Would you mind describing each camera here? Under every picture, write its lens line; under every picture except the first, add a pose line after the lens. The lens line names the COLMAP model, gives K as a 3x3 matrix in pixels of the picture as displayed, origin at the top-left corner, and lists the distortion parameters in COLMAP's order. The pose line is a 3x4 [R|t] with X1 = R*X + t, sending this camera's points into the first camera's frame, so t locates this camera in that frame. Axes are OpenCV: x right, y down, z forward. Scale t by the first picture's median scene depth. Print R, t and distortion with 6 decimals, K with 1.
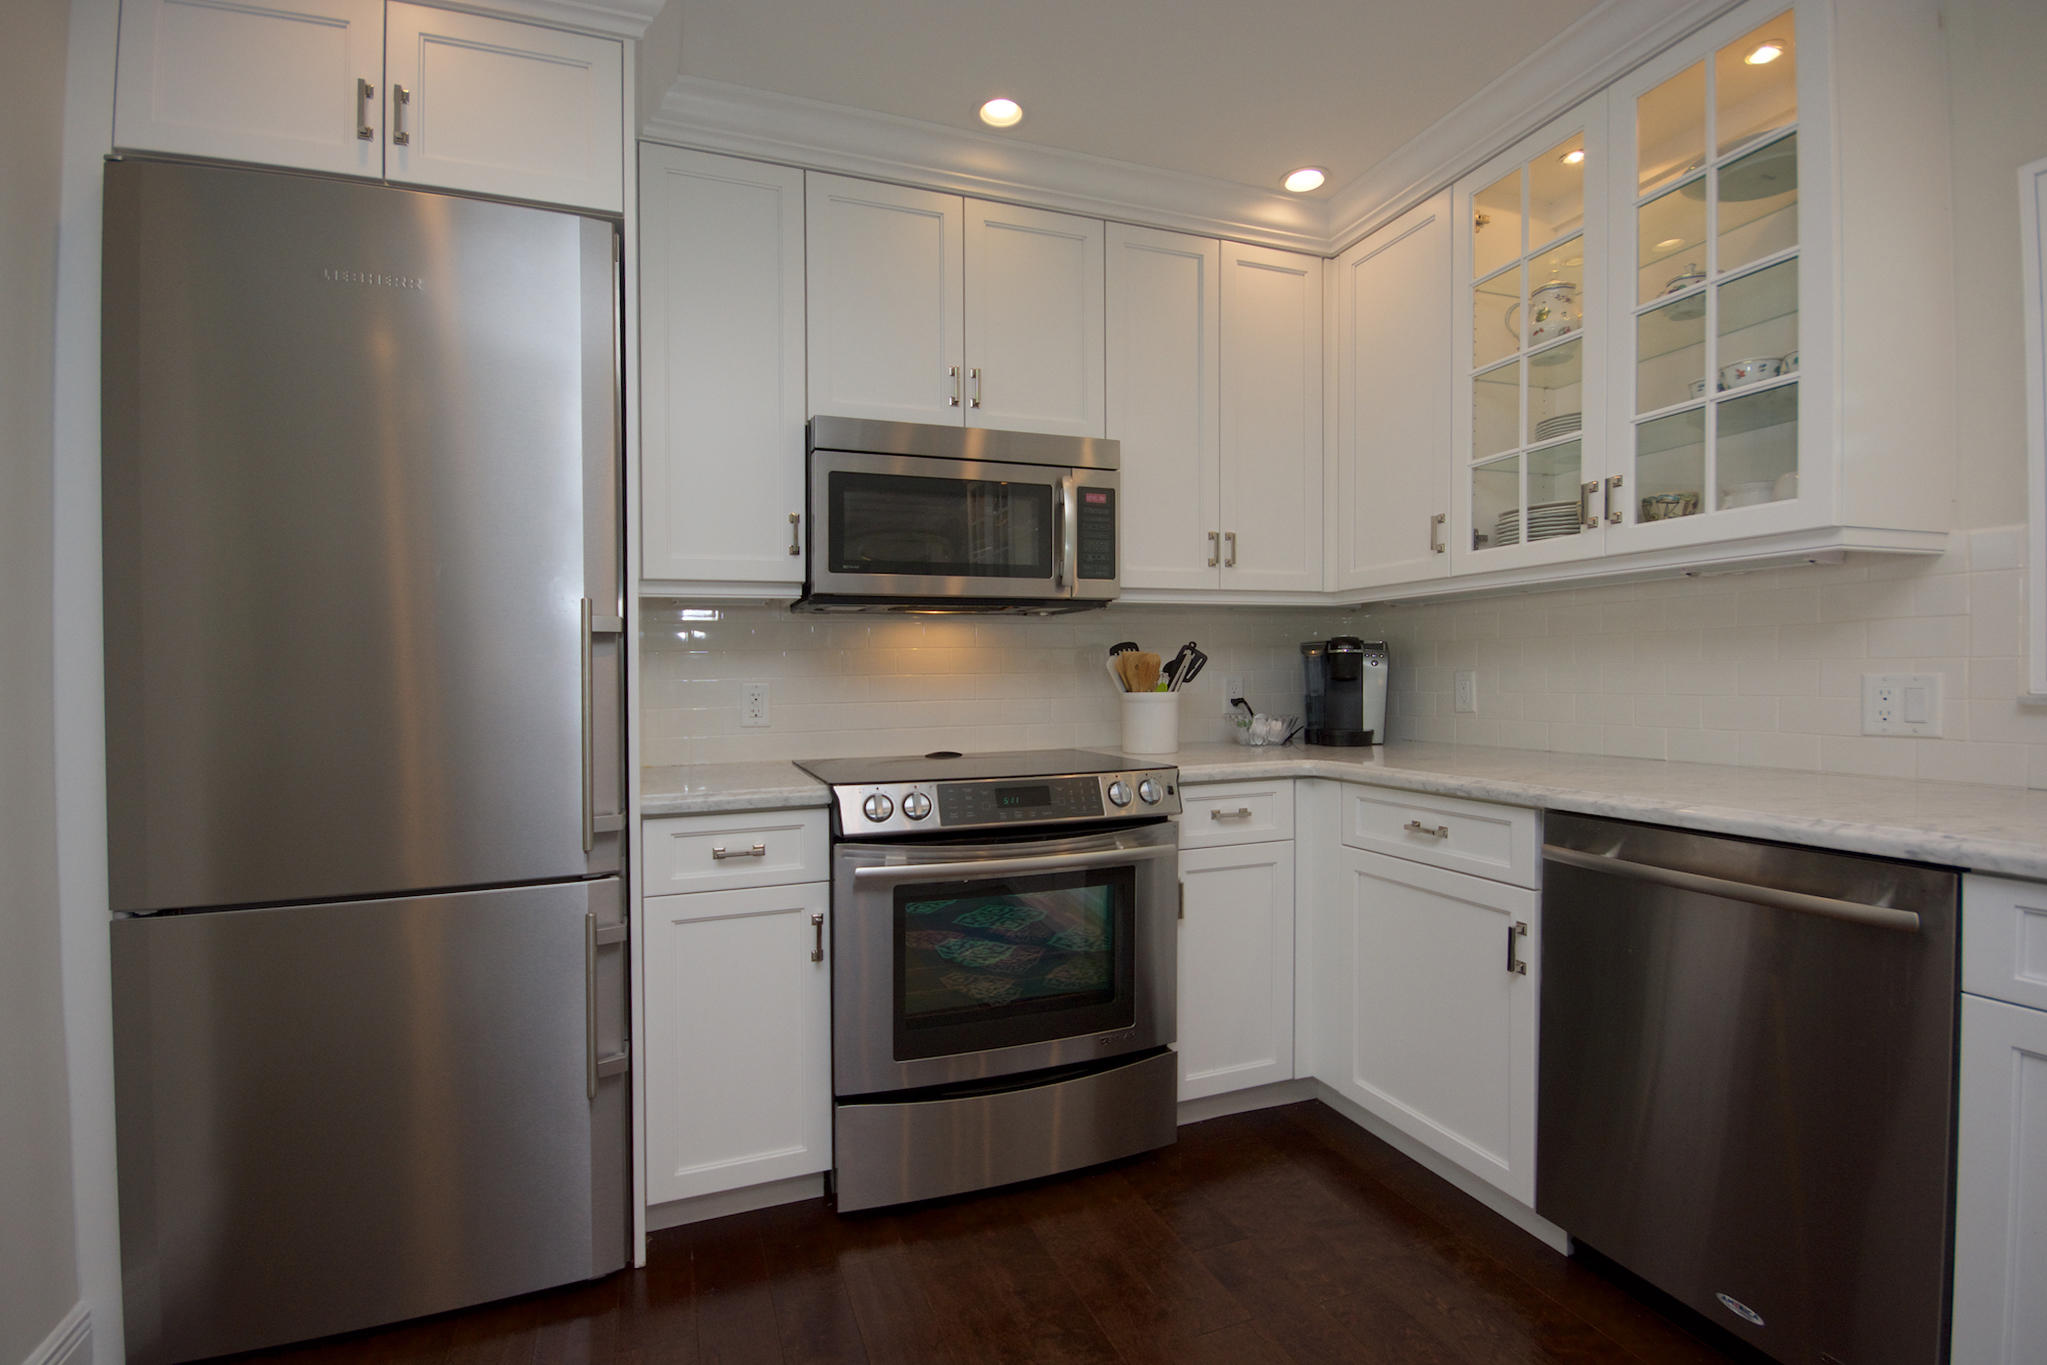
lens RADIAL K [[938.5, 0, 1023.5], [0, 938.5, 682.5], [0, 0, 1]] dist [0.002348, -0.000269]
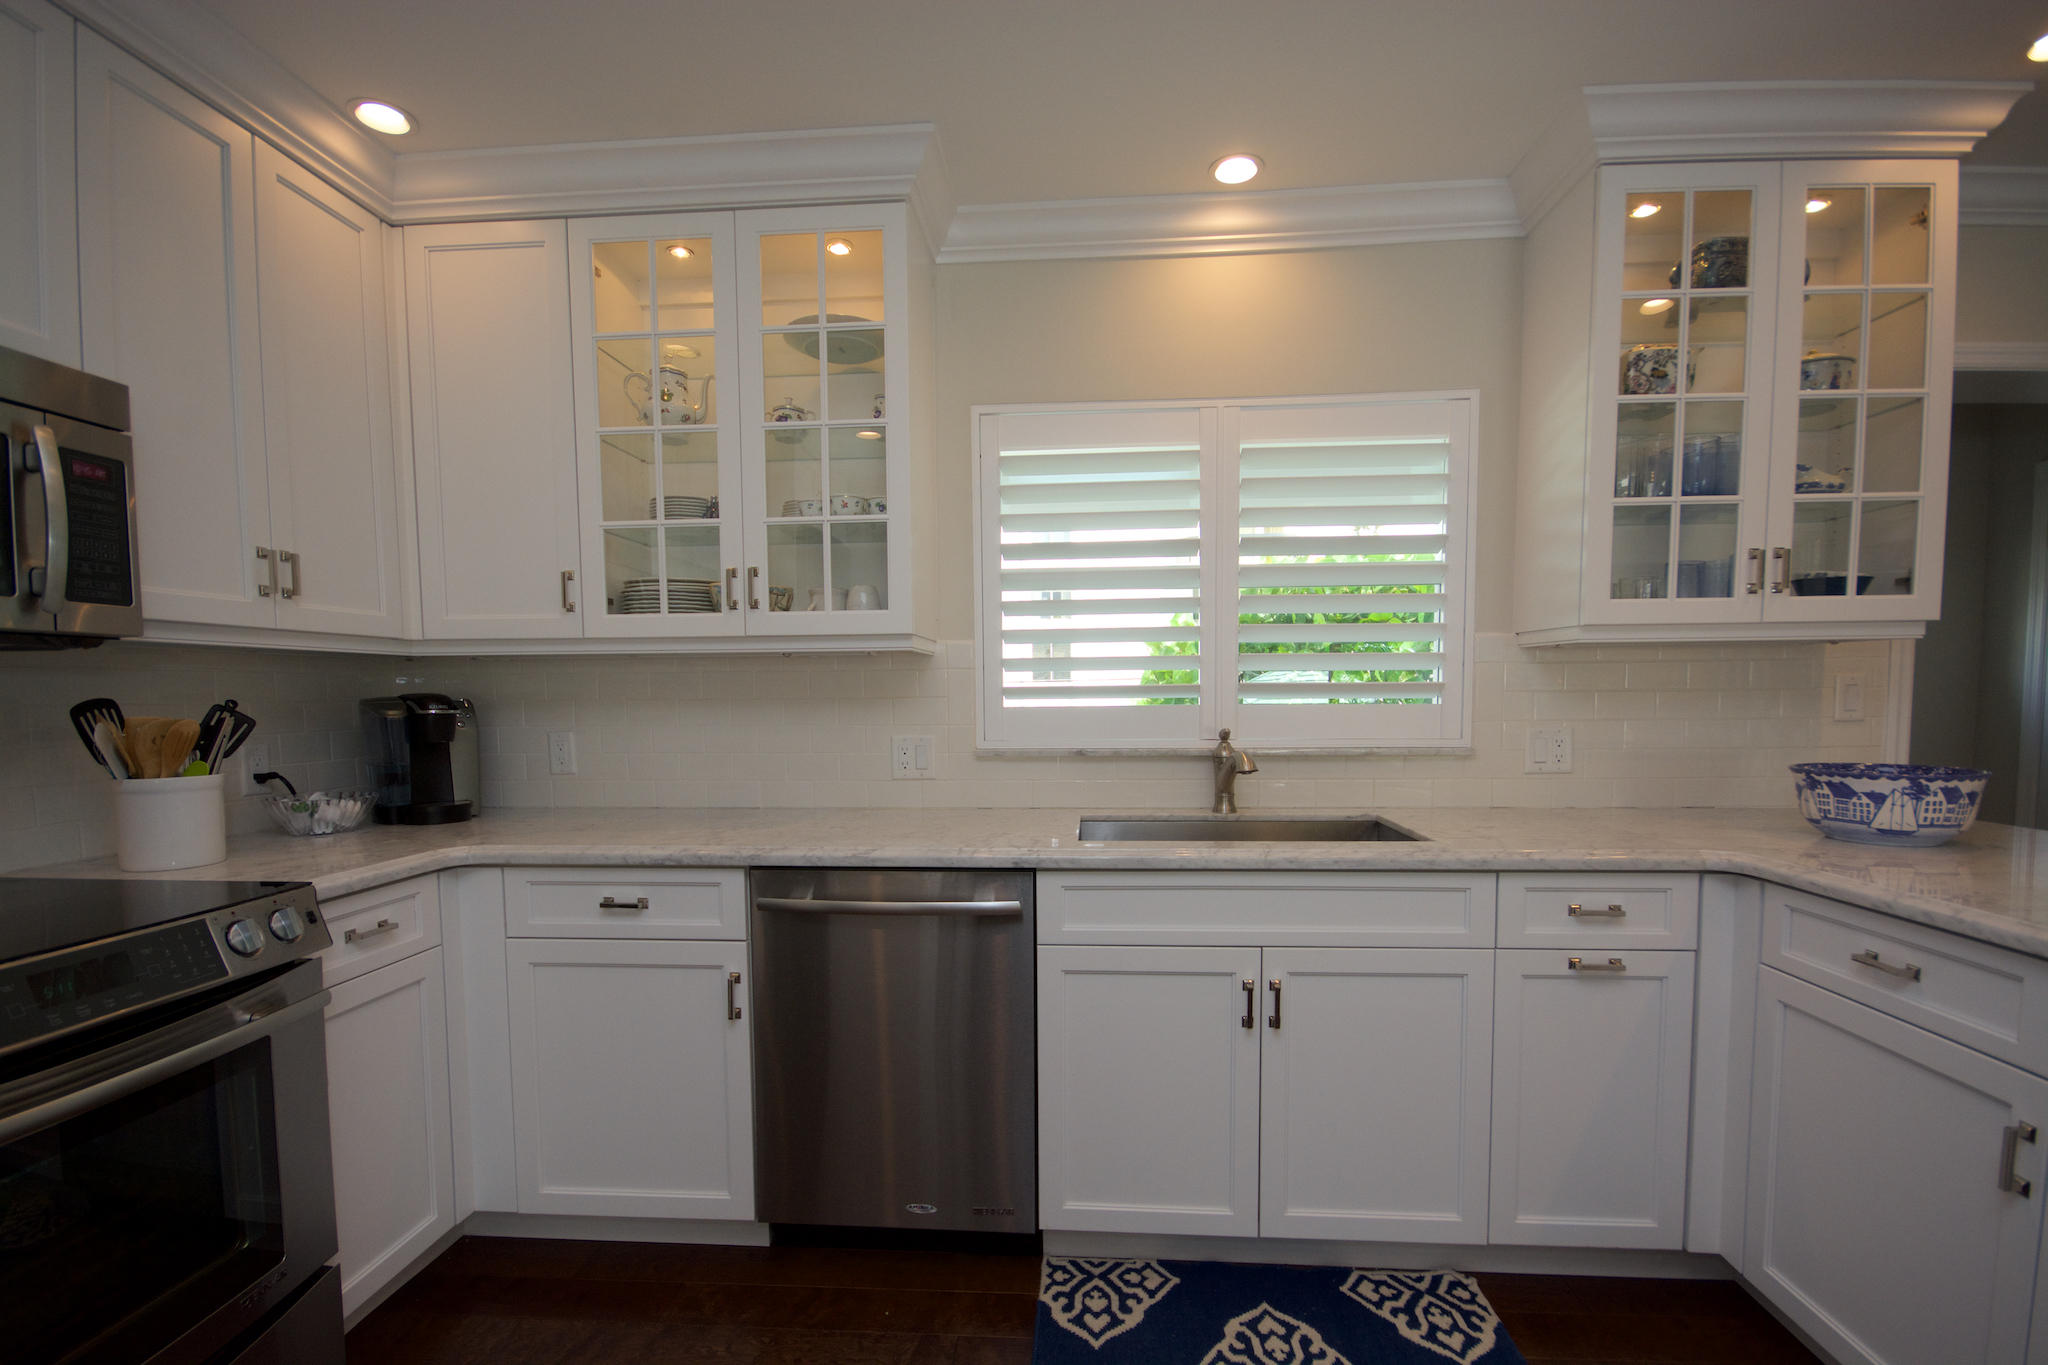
lens RADIAL K [[937.0, 0, 1019.9], [0, 937.0, 755.5], [0, 0, 1]] dist [-0.001187, -0.000119]
pose [[0.418767, -0.046684, 0.906893, -0.251540], [0.003398, 0.998751, 0.049843, -0.041137], [-0.908087, -0.017791, 0.418403, 0.199951]]
